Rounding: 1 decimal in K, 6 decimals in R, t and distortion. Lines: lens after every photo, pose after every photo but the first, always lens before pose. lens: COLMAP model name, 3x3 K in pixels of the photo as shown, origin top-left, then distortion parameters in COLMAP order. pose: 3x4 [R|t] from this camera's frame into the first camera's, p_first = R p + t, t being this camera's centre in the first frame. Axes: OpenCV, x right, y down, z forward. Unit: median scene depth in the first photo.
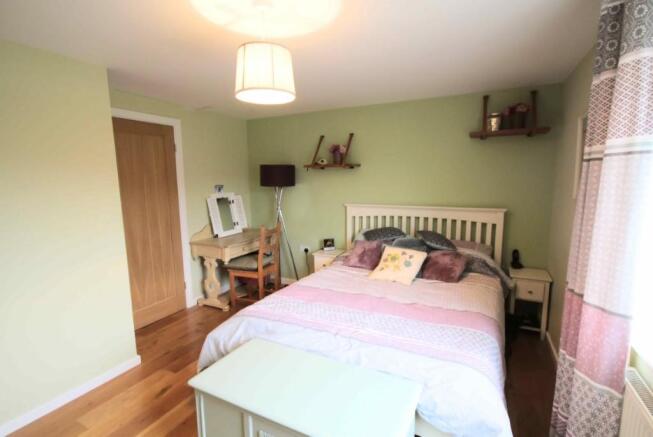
lens RADIAL K [[301.2, 0, 324.6], [0, 301.2, 221.2], [0, 0, 1]] dist [-0.002169, -0.005668]
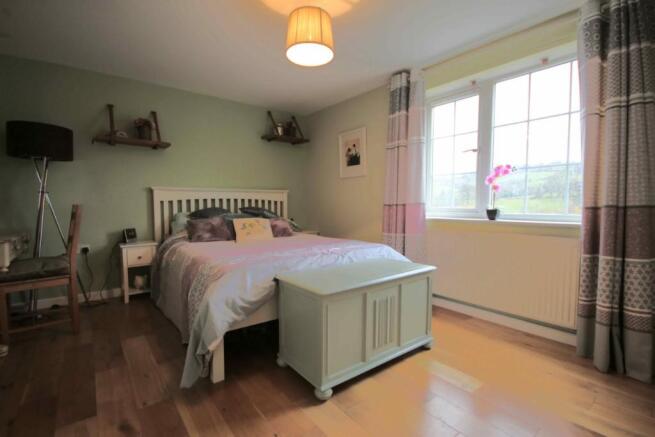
lens RADIAL K [[302.1, 0, 325.6], [0, 302.1, 221.2], [0, 0, 1]] dist [-0.002169, -0.005668]
pose [[0.422552, -0.050288, 0.904943, -0.615857], [0.112586, 0.993638, 0.002646, 0.115976], [-0.899319, 0.100766, 0.425526, 0.196377]]
